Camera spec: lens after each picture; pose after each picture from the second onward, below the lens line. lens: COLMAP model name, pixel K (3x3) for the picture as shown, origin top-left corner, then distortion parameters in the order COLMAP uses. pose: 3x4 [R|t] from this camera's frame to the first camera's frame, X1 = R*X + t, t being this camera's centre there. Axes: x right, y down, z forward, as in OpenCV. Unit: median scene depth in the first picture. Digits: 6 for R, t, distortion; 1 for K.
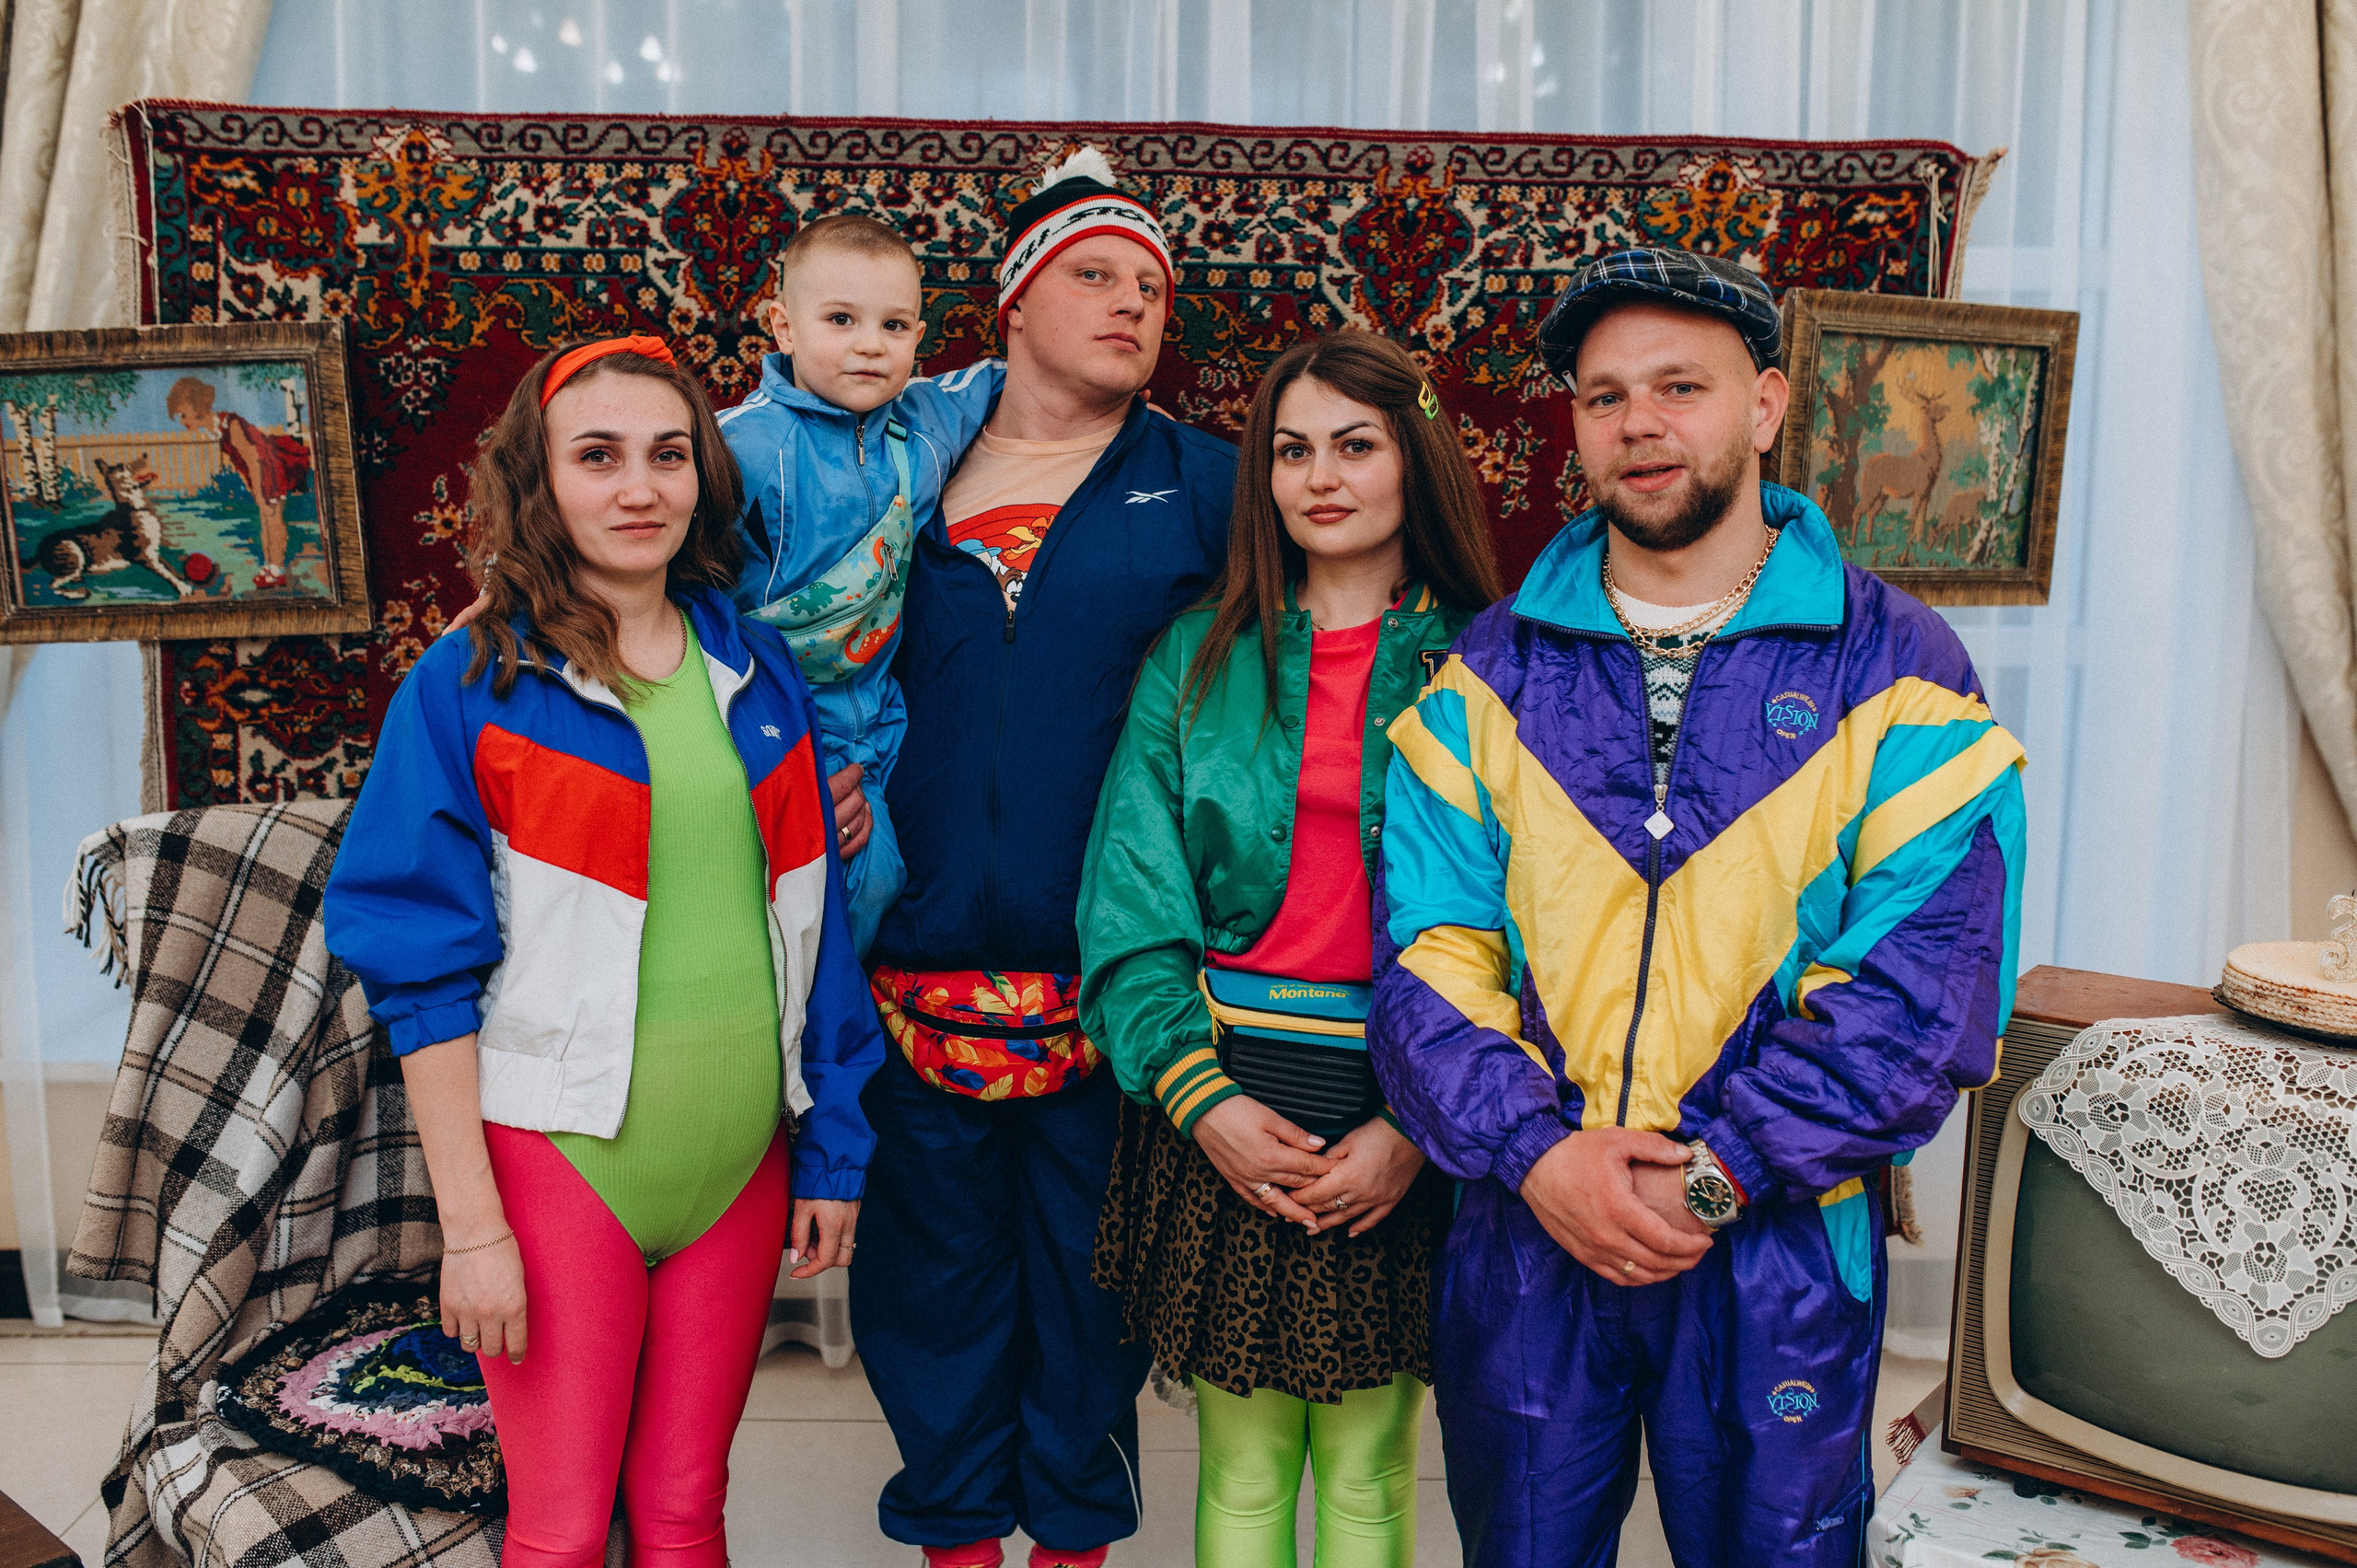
lens RADIAL K [[2249.0, 0, 1187.1], [0, 2249.0, 778.0], [0, 0, 1]] dist [-0.023977, 0.000000]
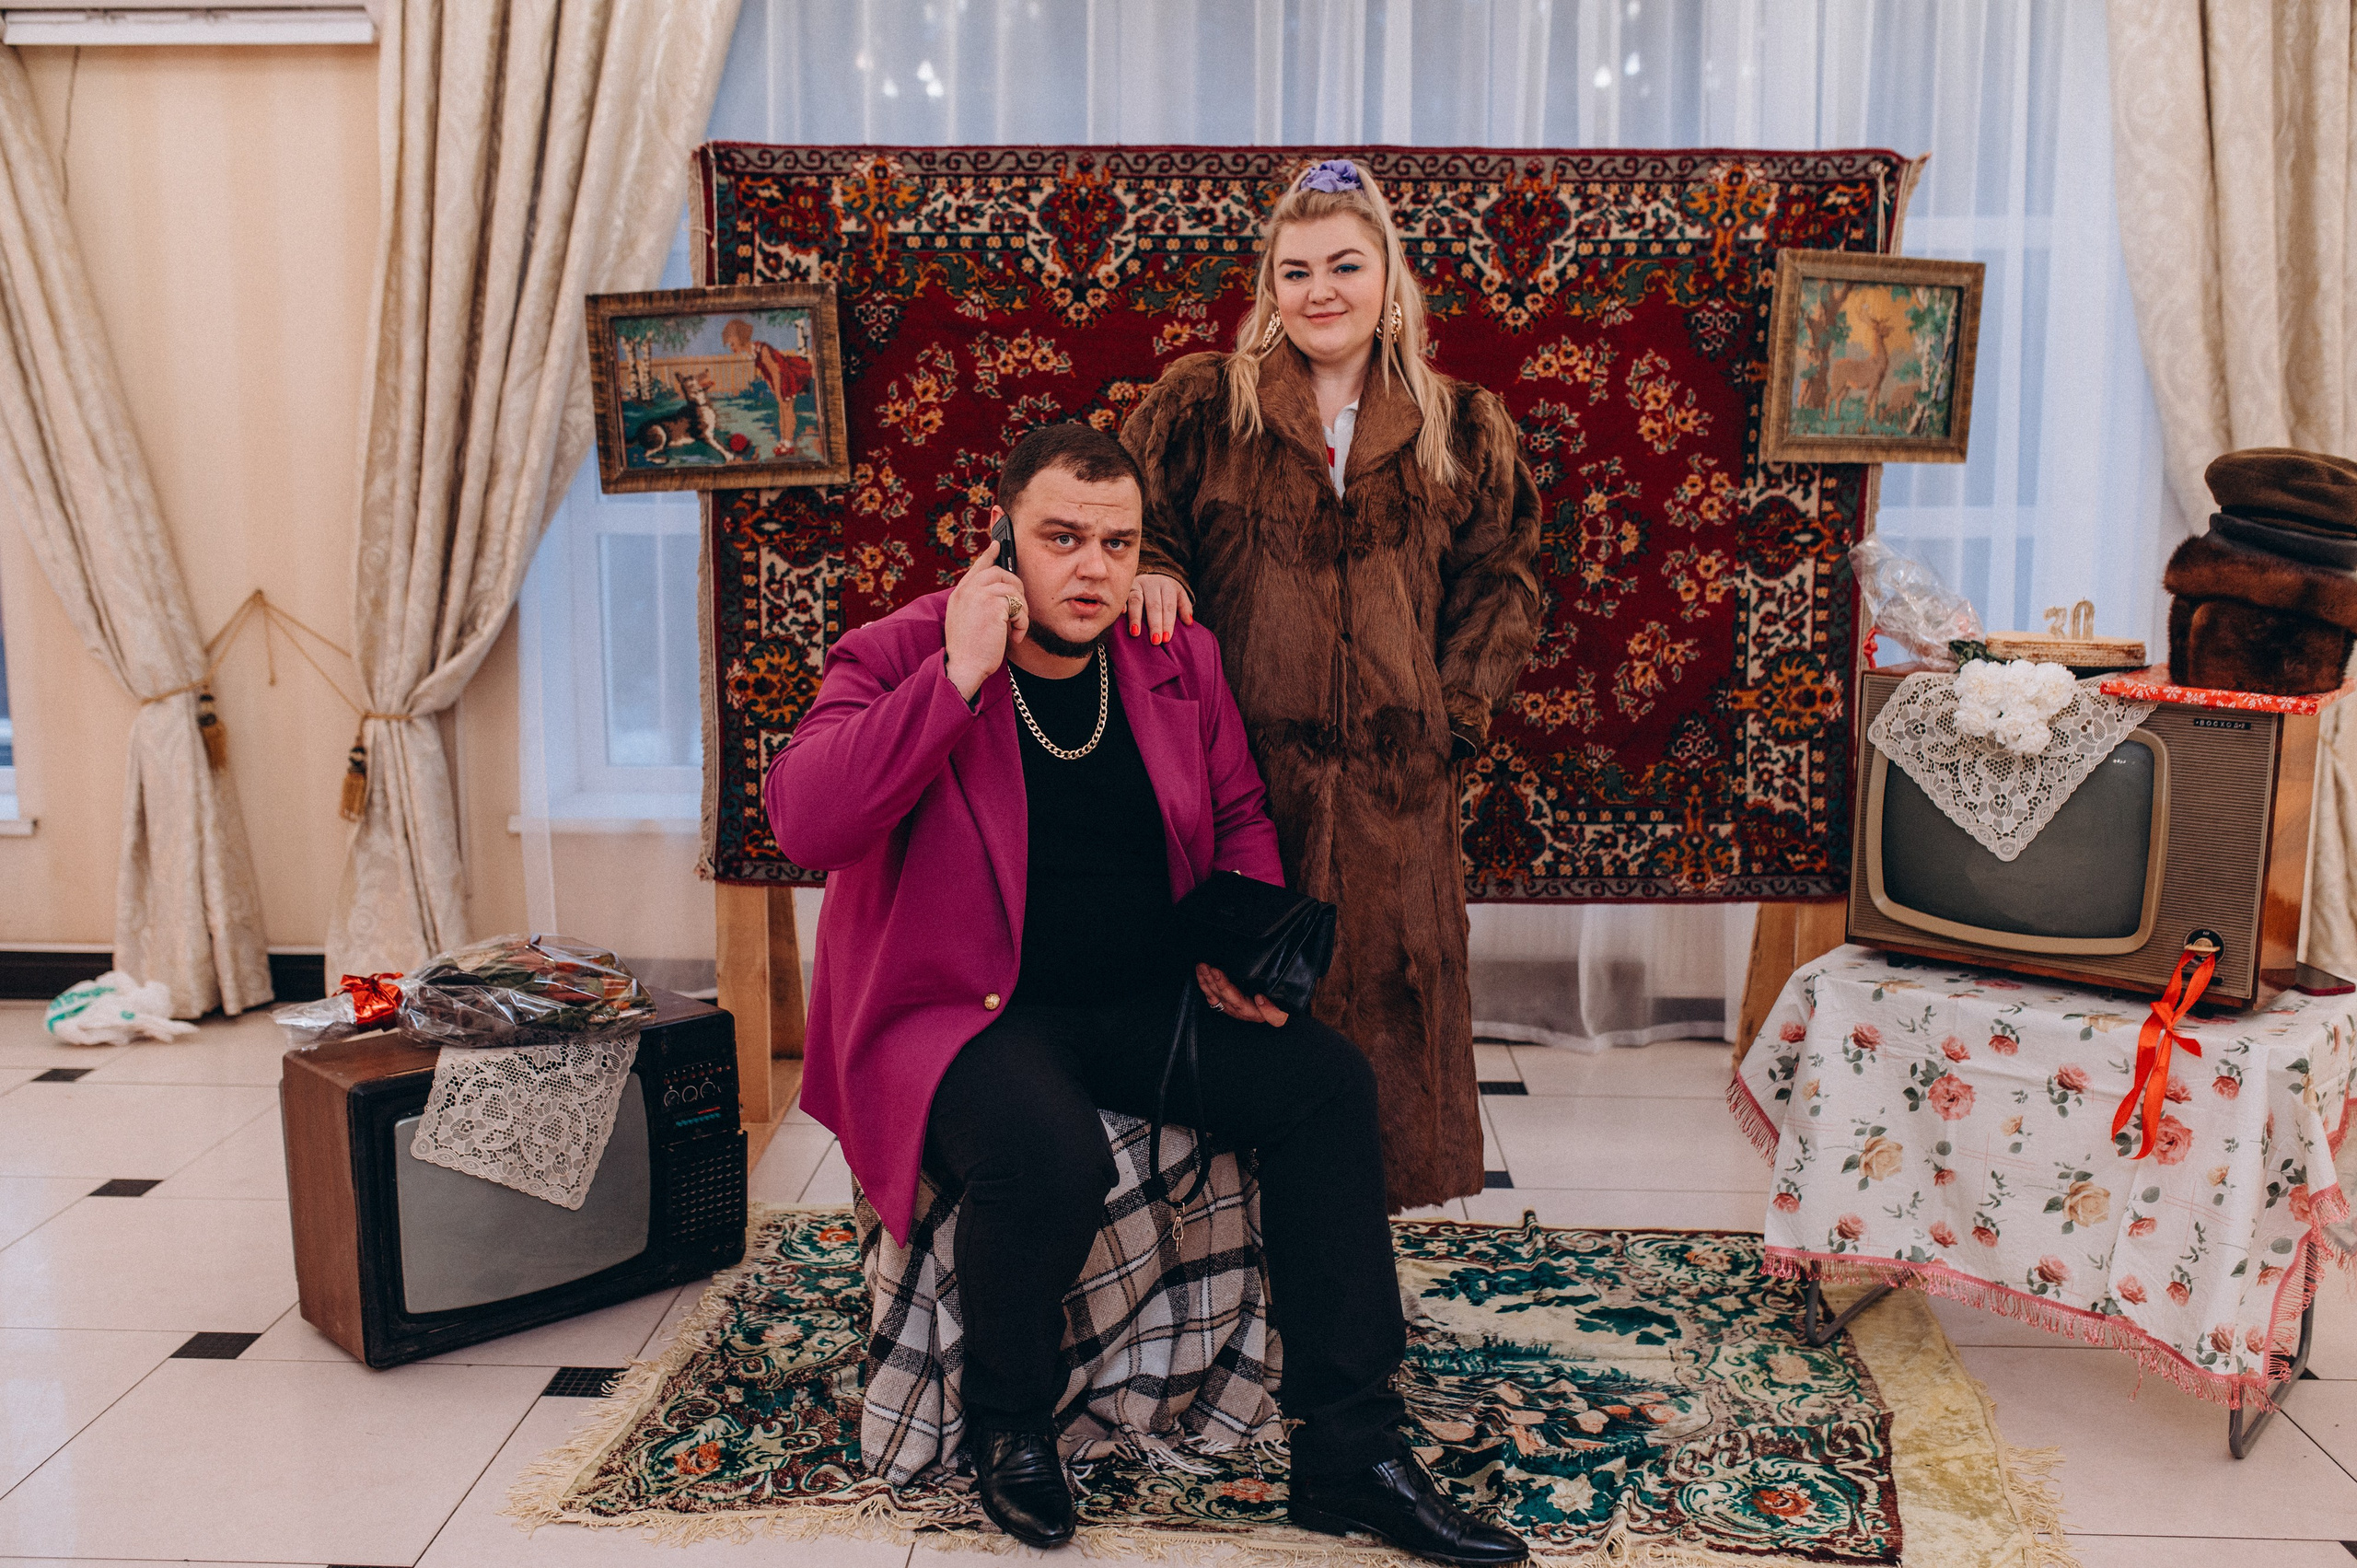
lens RADIAL K [[2231.2, 0, 1167.3], [0, 2231.2, 775.3], [0, 0, 1]] dist [-0.022529, 0.000000]
pose [[0.997667, 0.002275, -0.068237, -0.040264], [-0.001563, 0.999944, 0.010488, 0.119273], [0.068257, -0.010357, 0.997614, -0.518803]]
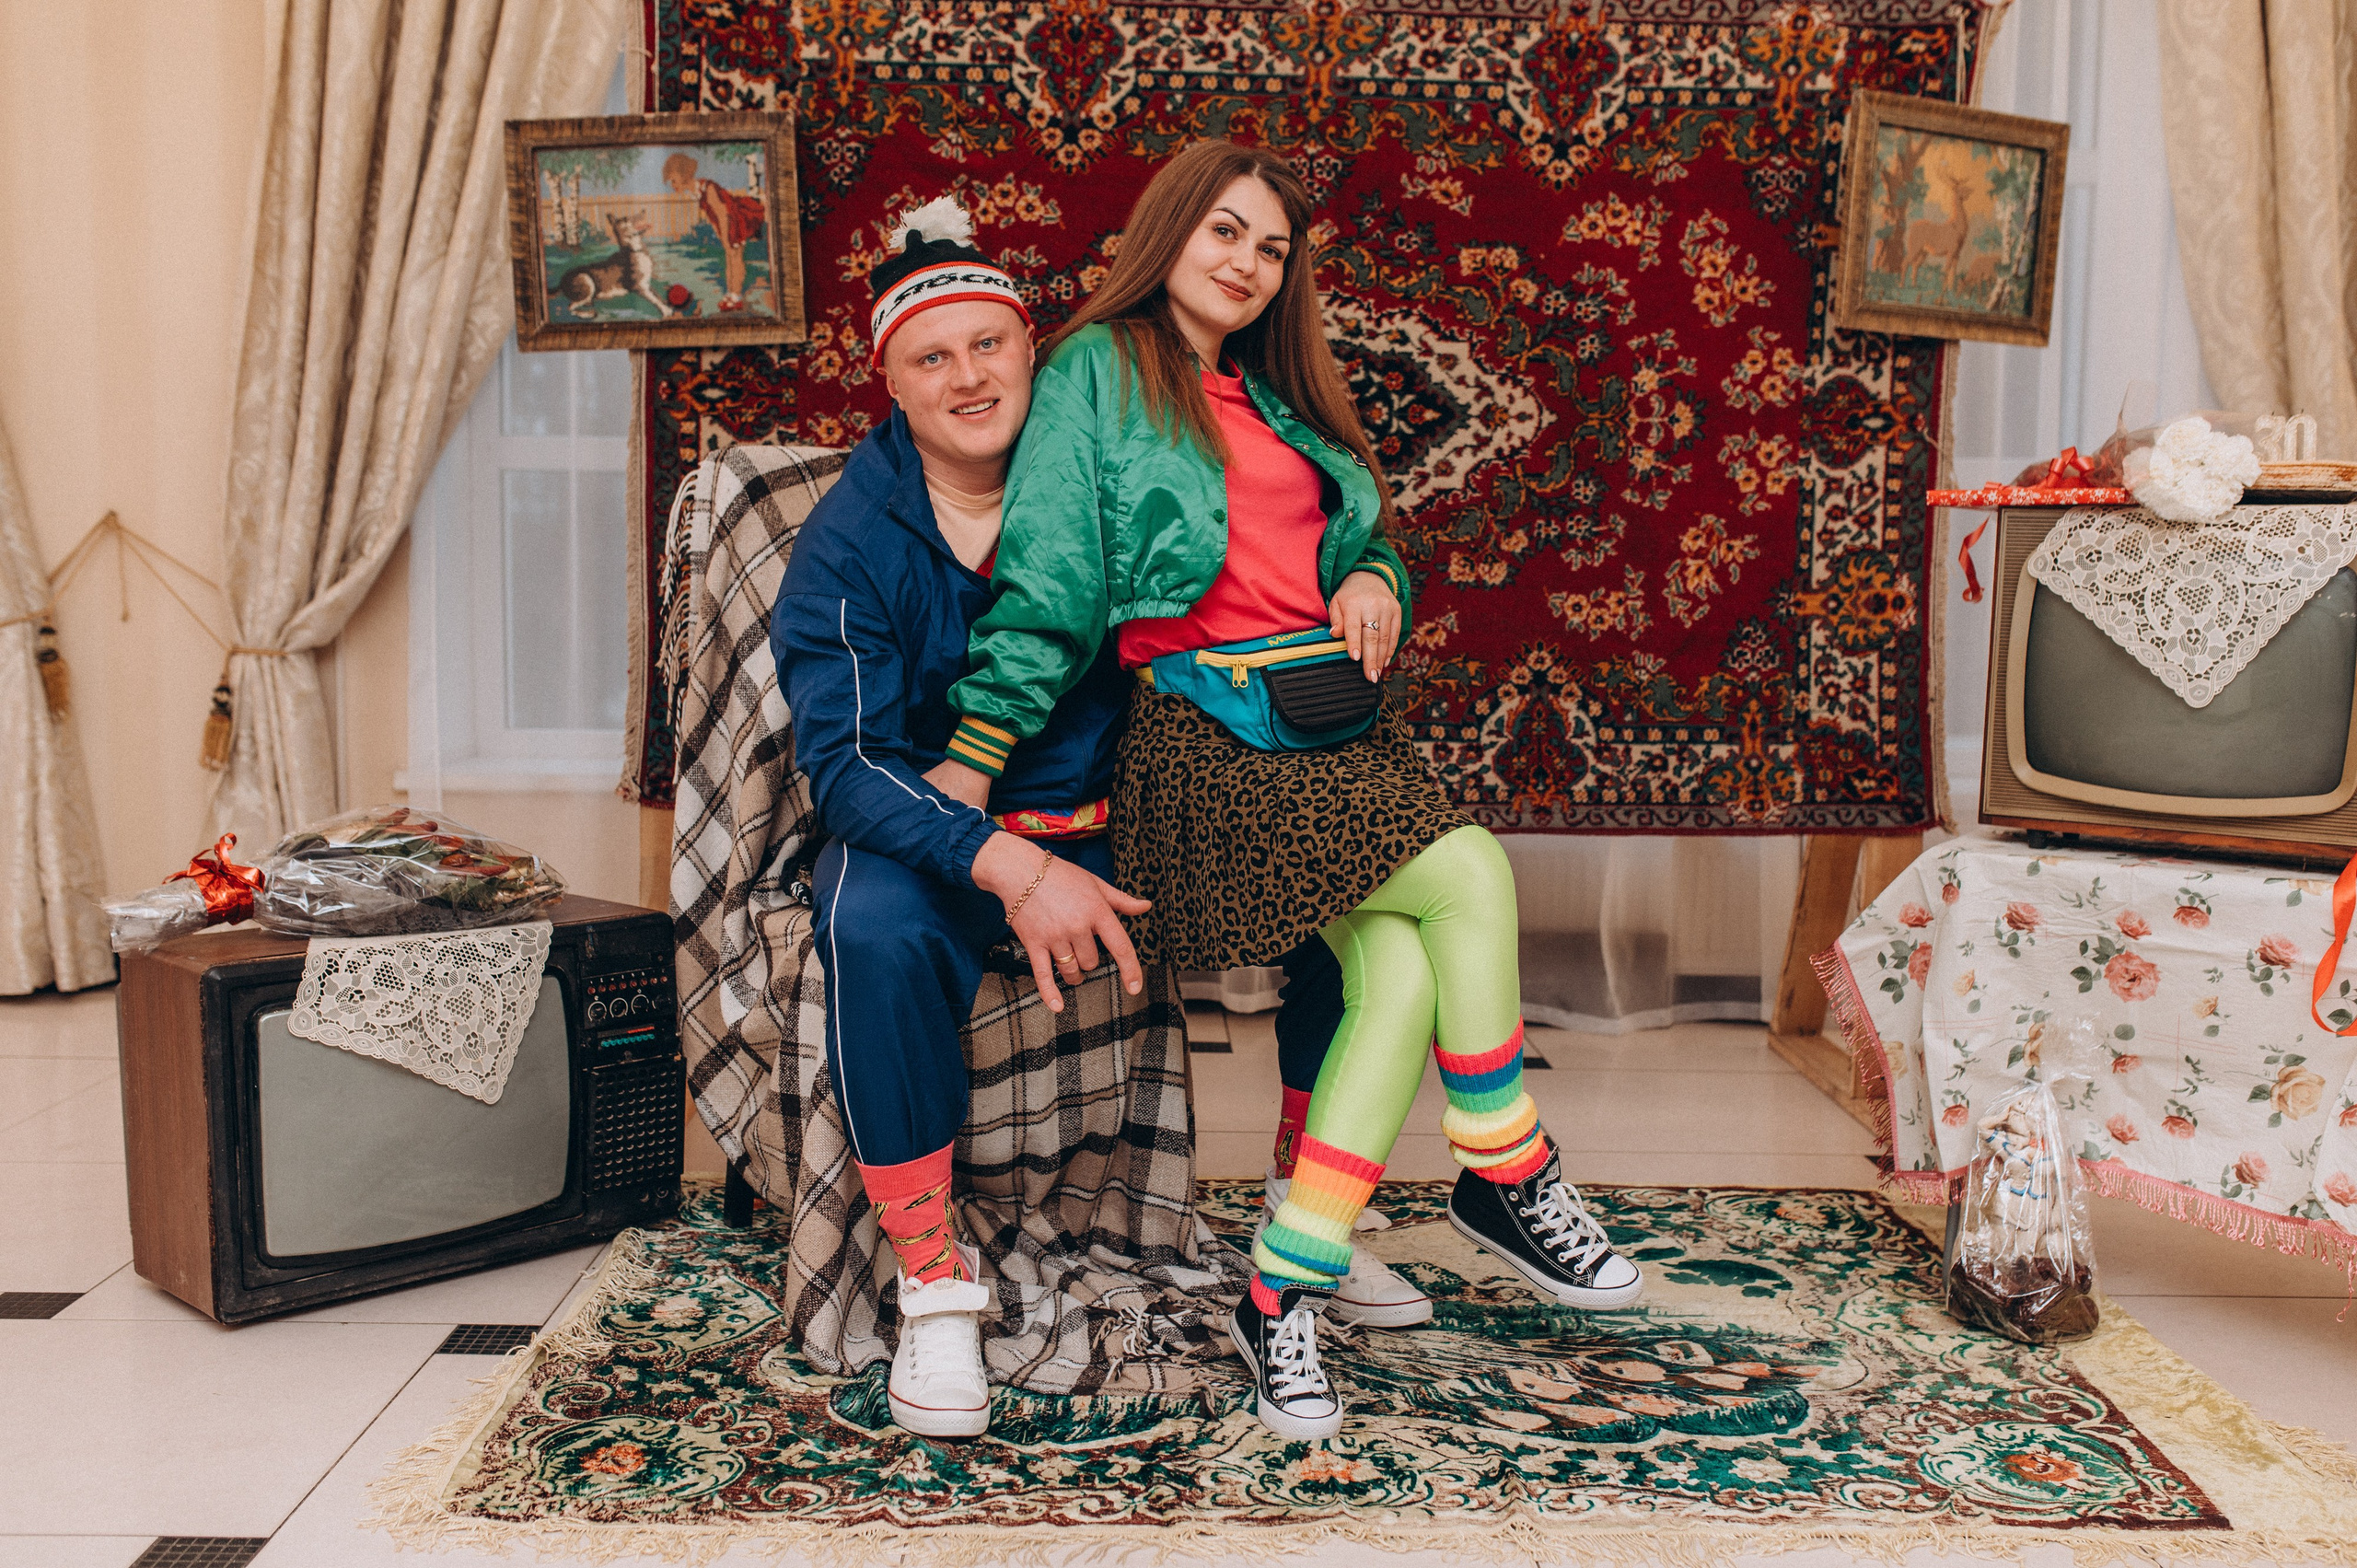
lens RADIAL K [[2231.2, 0, 1182.8], [0, 2231.2, 781.0], [0, 0, 1]] dist [-0.022529, 0.000000]
pose [[0.999937, 0.006679, -0.009051, -0.122369], [-0.007030, 0.999202, -0.039324, 0.249925], [0.008782, 0.039386, 0.999185, -0.330352]]
